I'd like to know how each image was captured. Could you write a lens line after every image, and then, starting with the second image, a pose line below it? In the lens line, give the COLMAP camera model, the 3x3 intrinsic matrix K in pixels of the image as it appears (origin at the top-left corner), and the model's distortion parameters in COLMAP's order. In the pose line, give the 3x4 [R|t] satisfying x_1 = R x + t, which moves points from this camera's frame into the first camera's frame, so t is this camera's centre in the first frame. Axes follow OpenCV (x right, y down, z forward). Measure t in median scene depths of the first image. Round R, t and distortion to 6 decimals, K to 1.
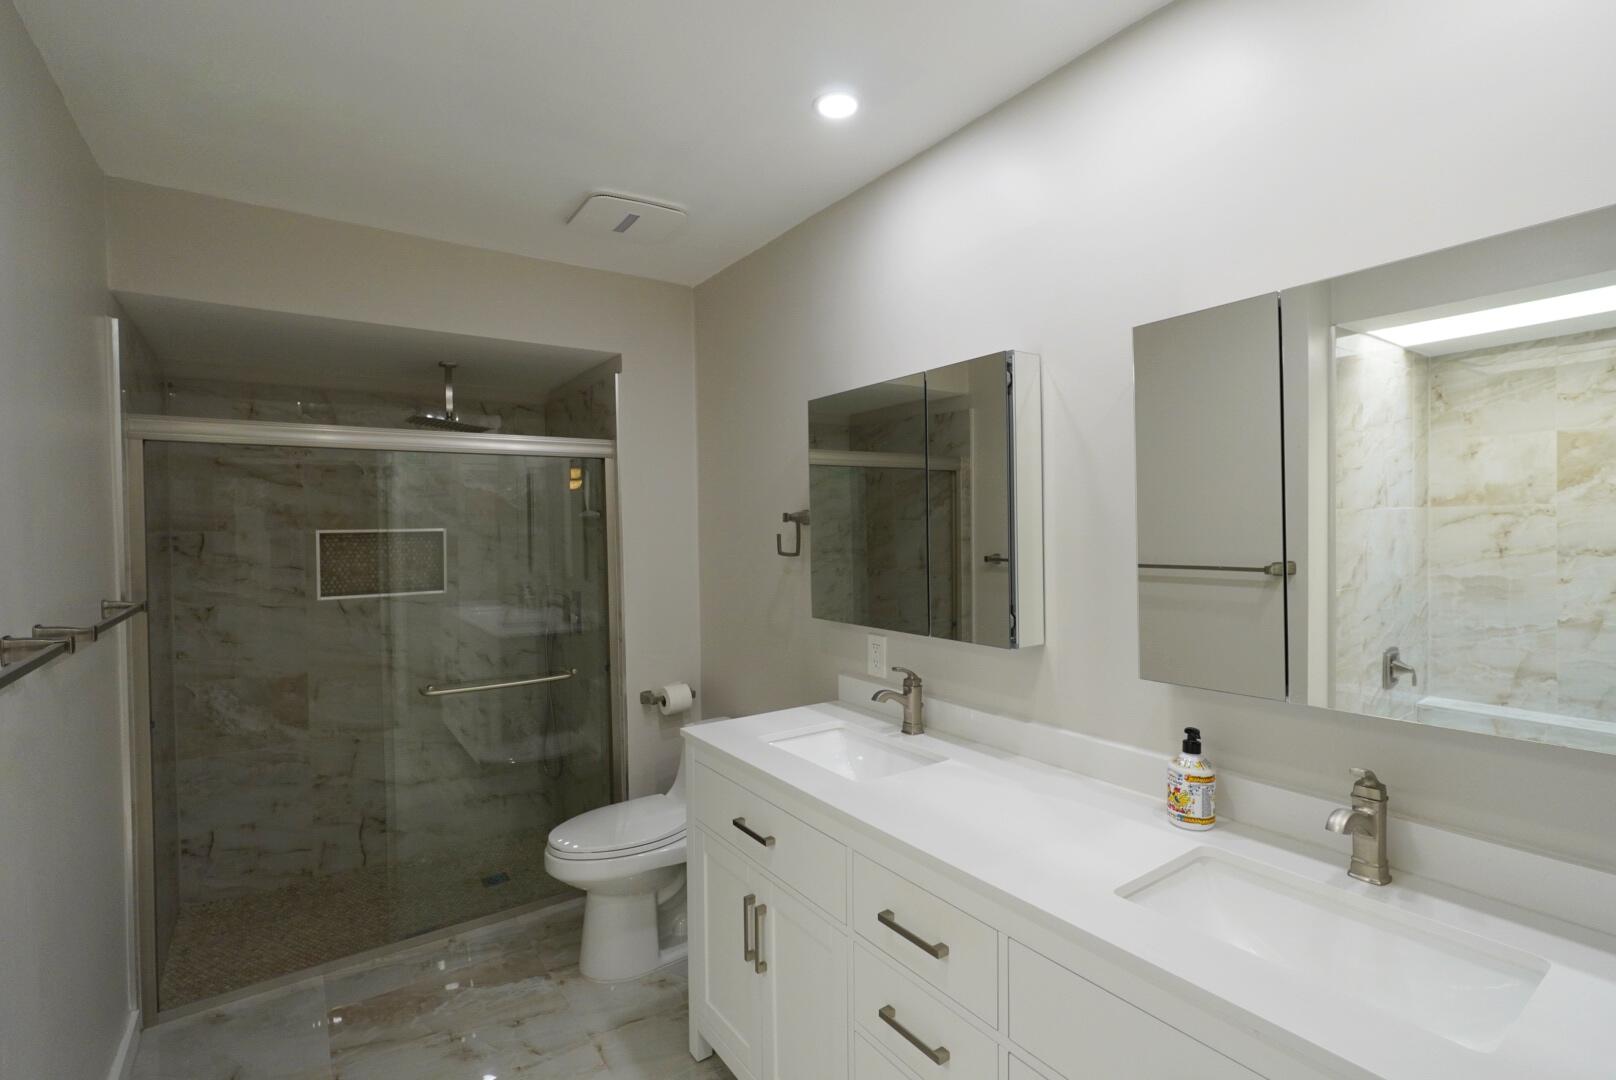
lens RADIAL K [[741.7, 0, 811.7], [0, 741.7, 540.6], [0, 0, 1]] dist [-0.010987, 0.005320]
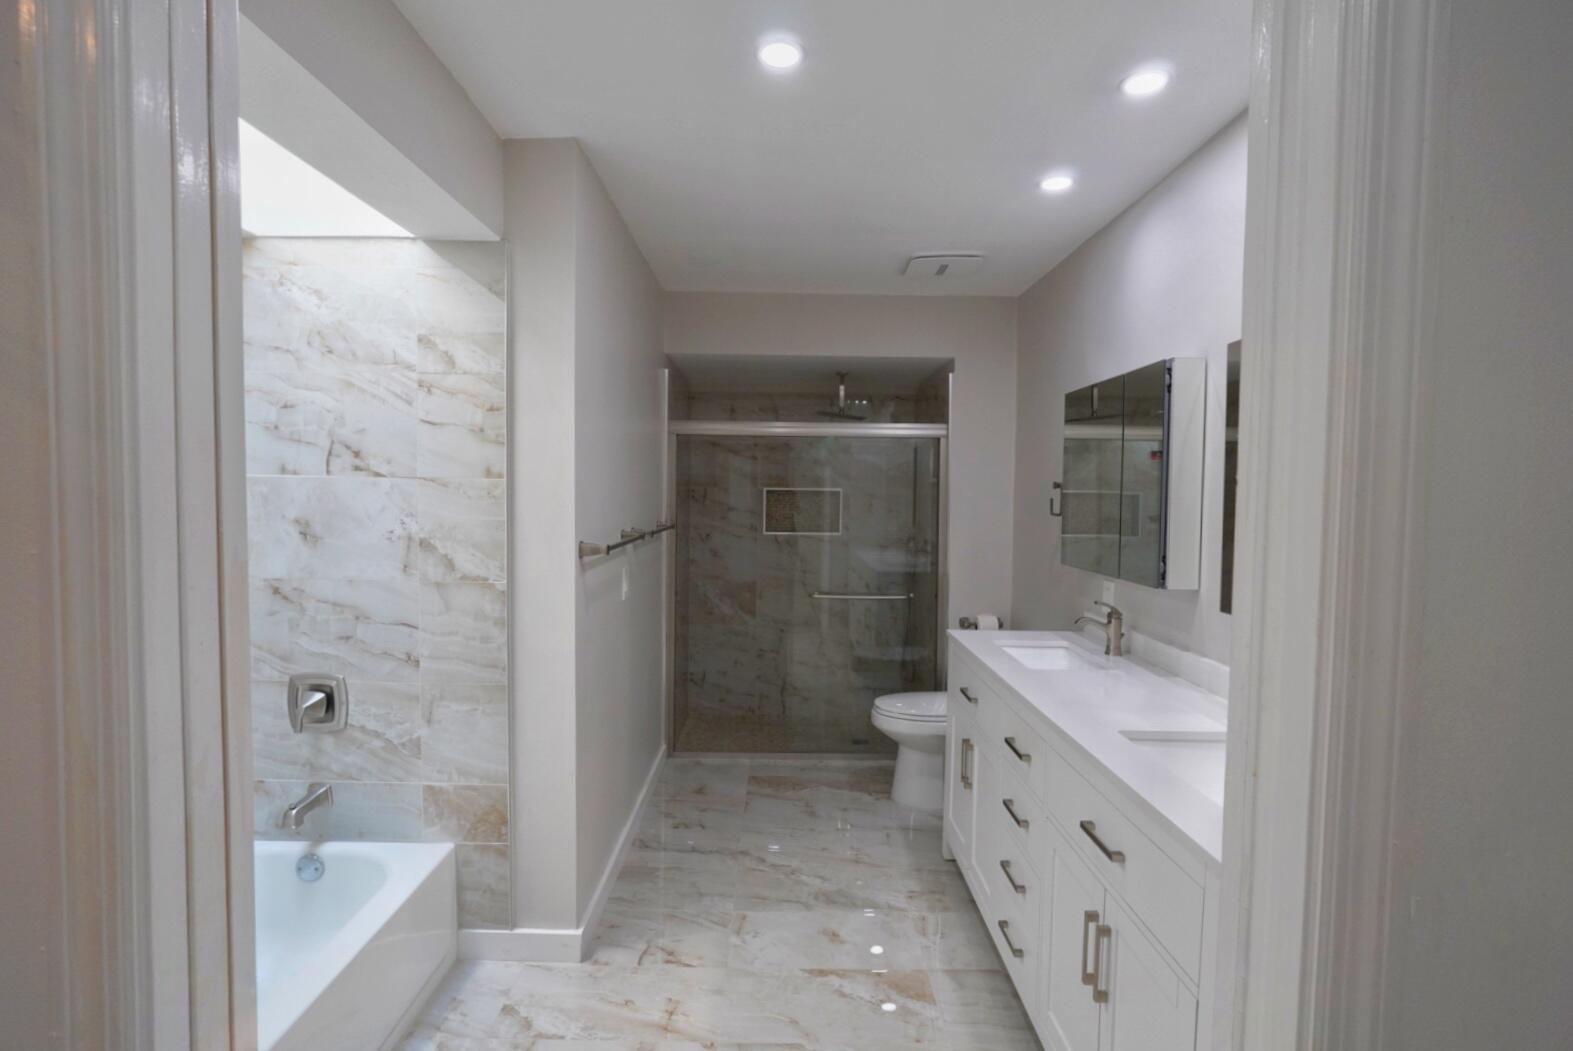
lens RADIAL K [[721.9, 0, 782.9], [0, 721.9, 524.0], [0, 0, 1]] dist [-0.010987, 0.005320]
pose [[0.820447, 0.050092, -0.569524, 0.261005], [-0.035696, 0.998699, 0.036417, 0.005903], [0.570608, -0.009548, 0.821167, -0.245895]]
